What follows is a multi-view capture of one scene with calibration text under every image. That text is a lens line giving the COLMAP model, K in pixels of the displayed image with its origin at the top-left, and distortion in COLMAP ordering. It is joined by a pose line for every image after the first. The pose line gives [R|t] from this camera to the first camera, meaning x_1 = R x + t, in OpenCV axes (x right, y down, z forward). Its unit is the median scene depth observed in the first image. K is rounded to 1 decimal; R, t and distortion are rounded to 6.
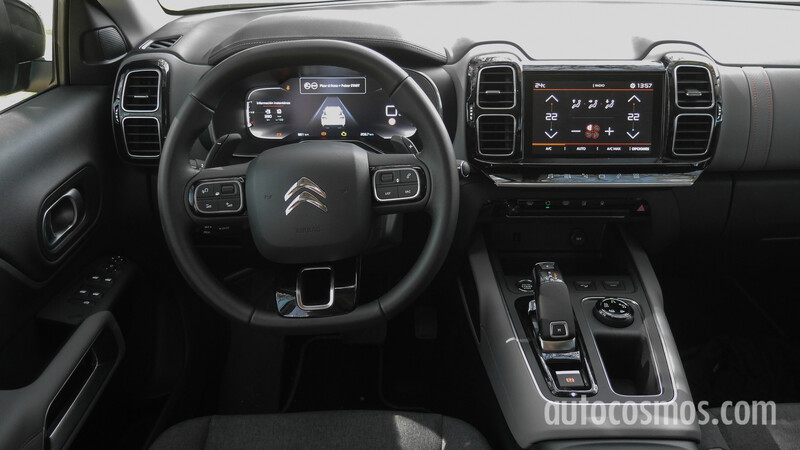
lens RADIAL K [[648.9, 0, 400.0], [0, 648.9, 225.0], [0, 0, 1]] dist [-0.050810, 0.004461]
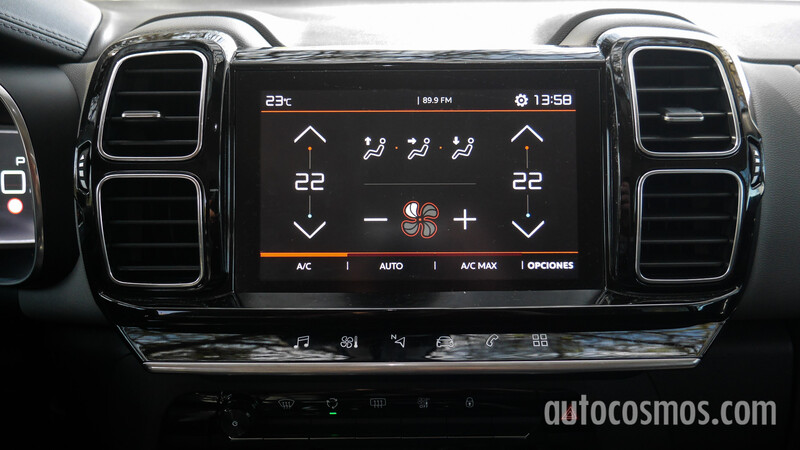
lens RADIAL K [[731.9, 0, 400.0], [0, 731.9, 225.0], [0, 0, 1]] dist [-0.042046, 0.016594]
pose [[0.999940, -0.000018, 0.010927, 0.282529], [0.001908, 0.984918, -0.173013, -0.068656], [-0.010759, 0.173023, 0.984859, 0.582155]]
